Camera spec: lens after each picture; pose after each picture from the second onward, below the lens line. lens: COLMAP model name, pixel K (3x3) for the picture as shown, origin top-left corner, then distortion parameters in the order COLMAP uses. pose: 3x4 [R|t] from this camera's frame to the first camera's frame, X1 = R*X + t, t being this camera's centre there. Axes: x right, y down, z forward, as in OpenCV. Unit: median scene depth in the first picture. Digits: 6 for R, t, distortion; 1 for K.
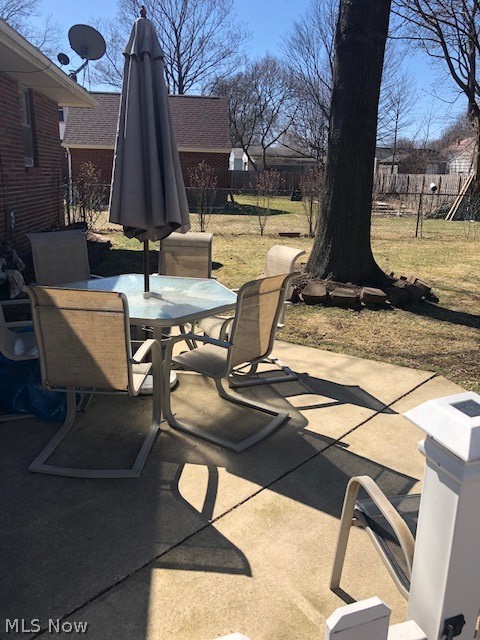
lens RADIAL K [[532.9, 0, 240.0], [0, 532.9, 320.0], [0, 0, 1]] dist [-0.000483, -0.000313]
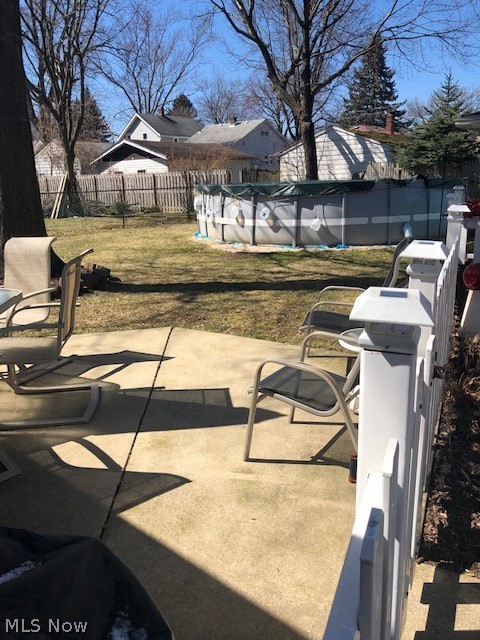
lens RADIAL K [[523.0, 0, 240.0], [0, 523.0, 320.0], [0, 0, 1]] dist [0.058003, -0.001093]
pose [[0.731395, -0.232931, 0.640941, -0.359814], [0.235548, 0.968302, 0.083111, 0.029827], [-0.639984, 0.090185, 0.763078, -0.017139]]
